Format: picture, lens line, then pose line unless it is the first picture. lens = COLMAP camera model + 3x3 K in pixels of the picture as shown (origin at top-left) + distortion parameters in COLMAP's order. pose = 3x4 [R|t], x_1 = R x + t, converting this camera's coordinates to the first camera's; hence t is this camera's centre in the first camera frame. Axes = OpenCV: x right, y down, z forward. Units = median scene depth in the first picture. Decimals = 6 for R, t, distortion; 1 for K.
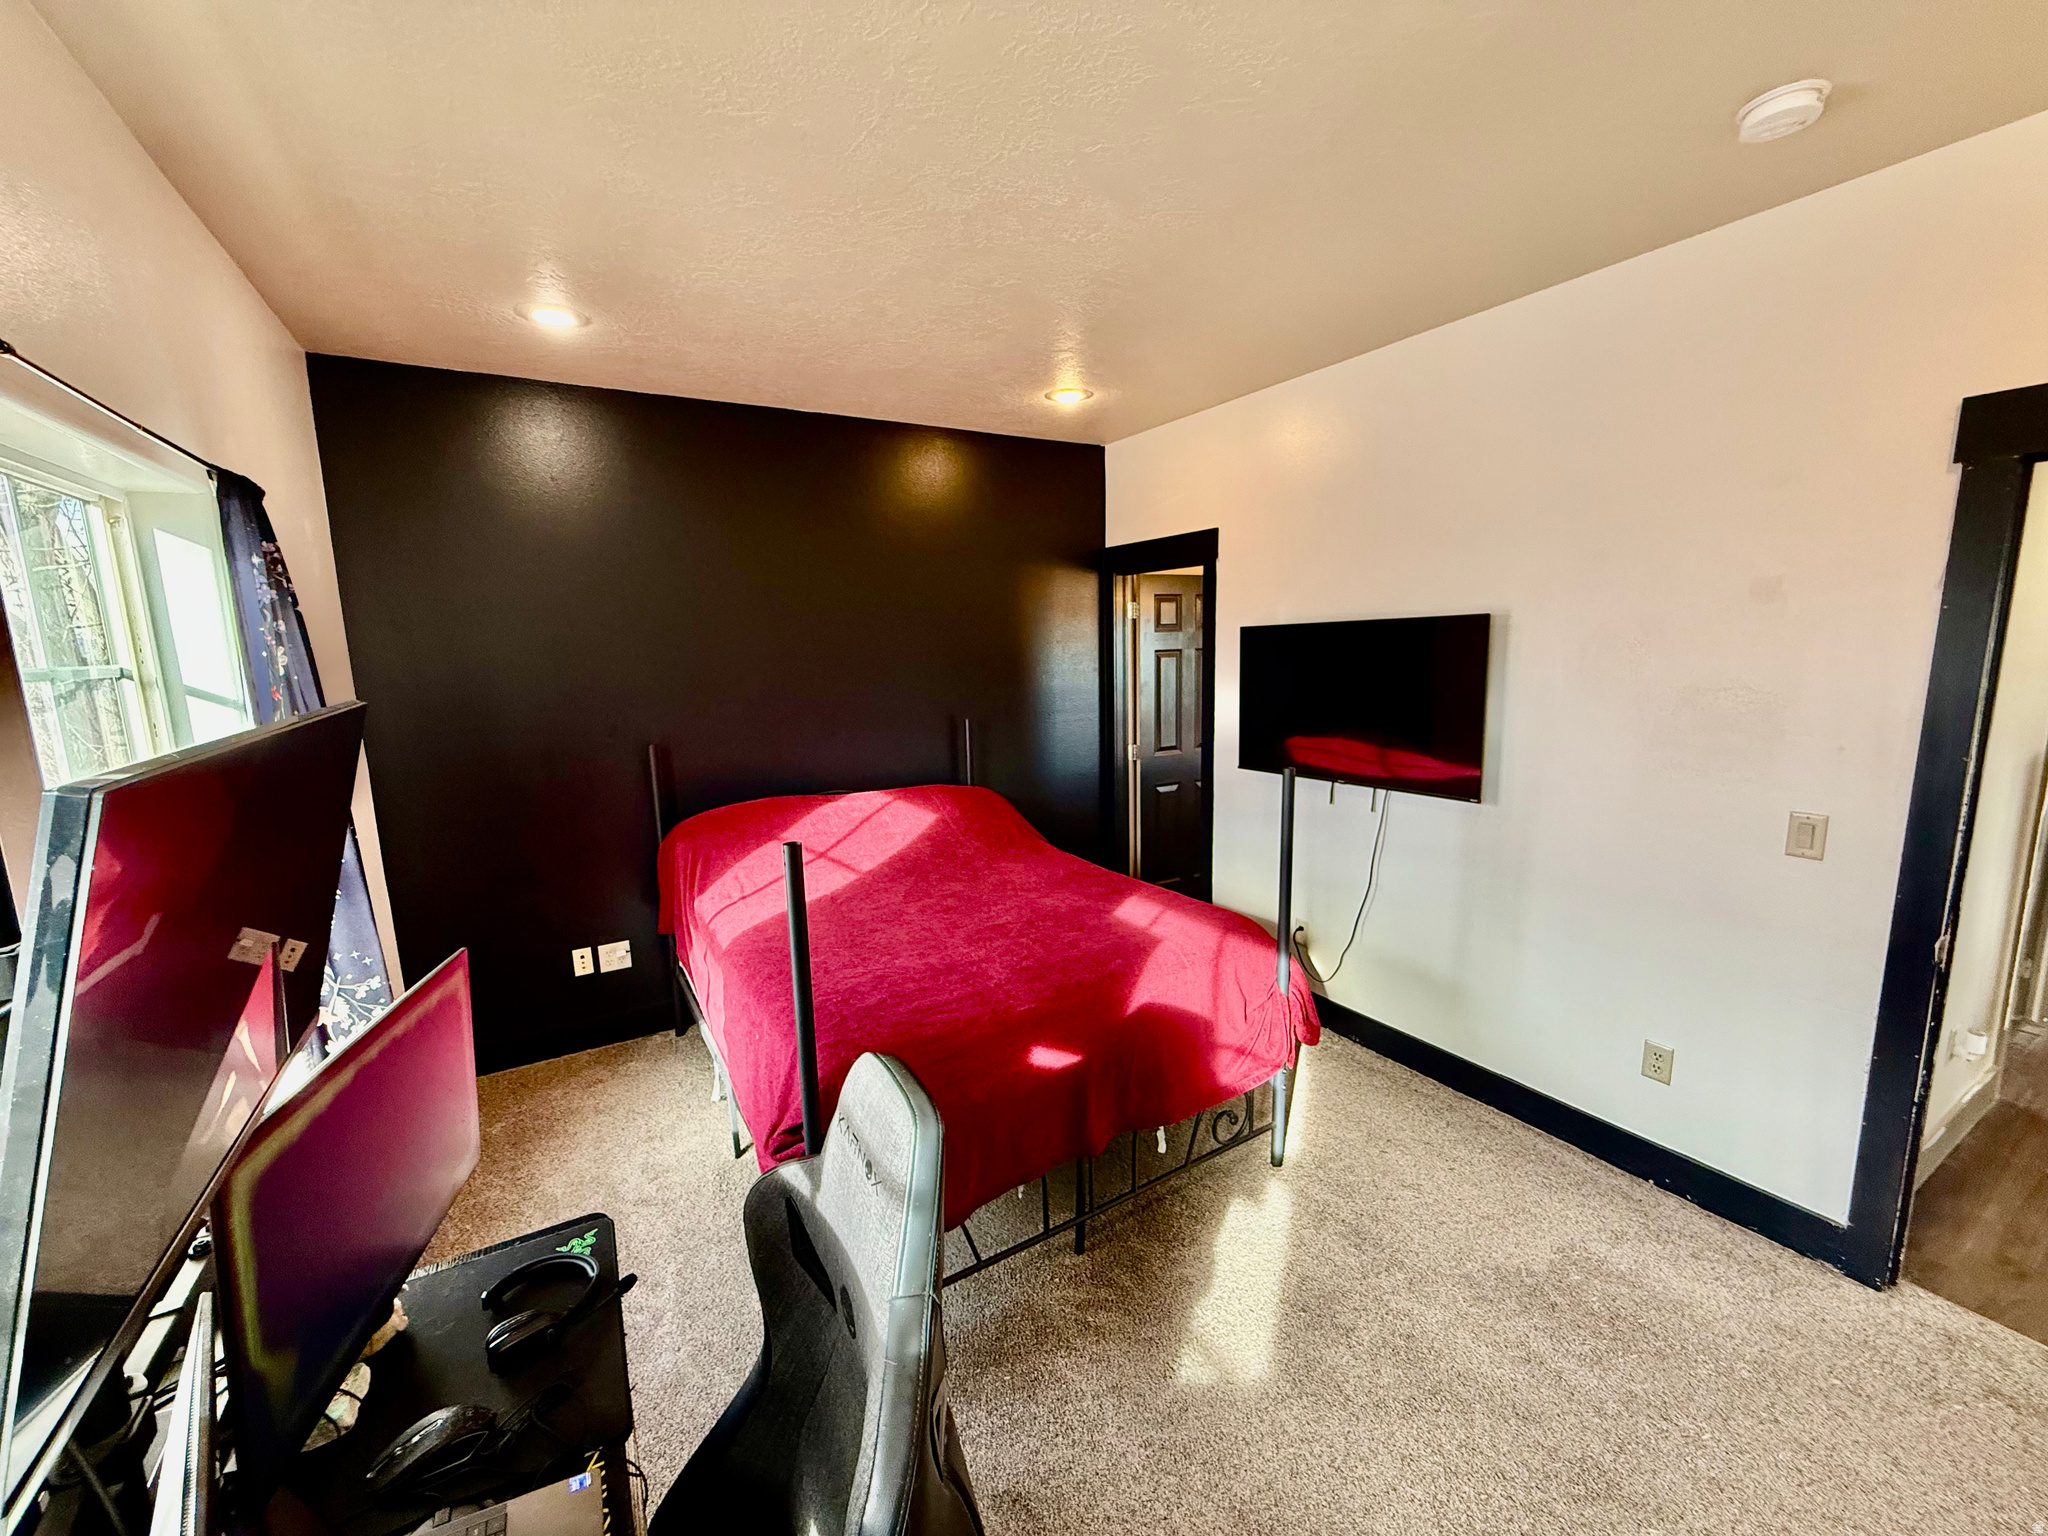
lens RADIAL K [[817.0, 0, 1019.2], [0, 817.0, 775.2], [0, 0, 1]] dist [0.001984, 0.000094]
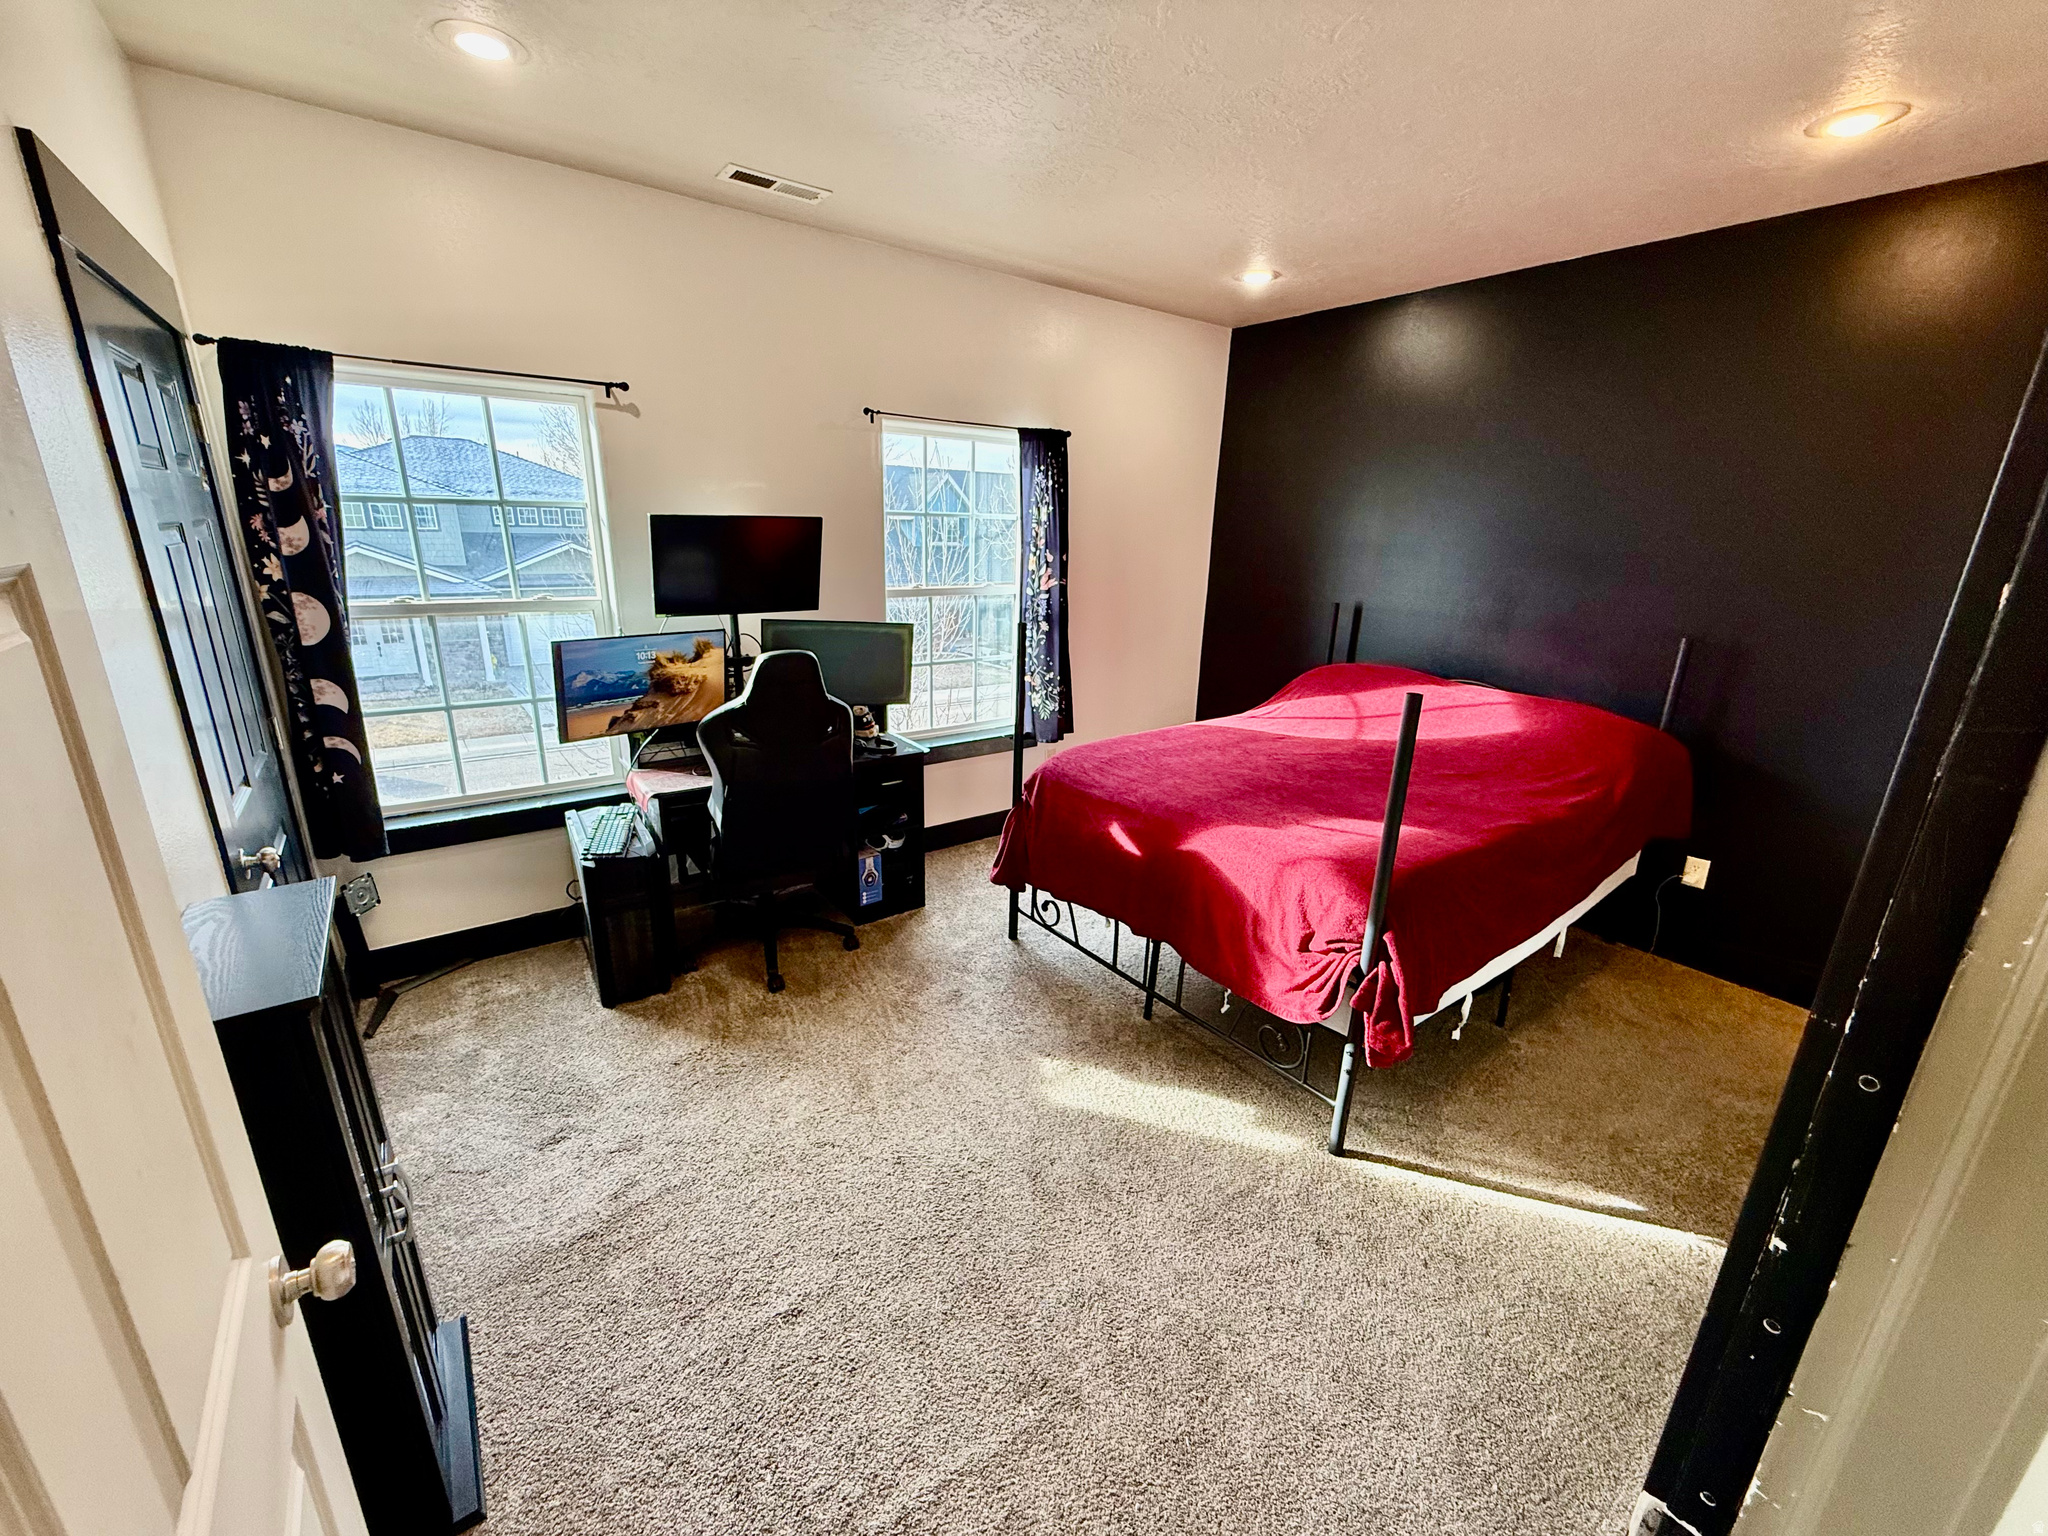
lens RADIAL K [[817.0, 0, 1017.7], [0, 817.0, 764.2], [0, 0, 1]] dist [0.001984, 0.000094]
pose [[0.109876, 0.312546, -0.943527, 1.071698], [-0.196754, 0.937329, 0.287581, -0.099613], [0.974277, 0.154044, 0.164484, 0.520450]]
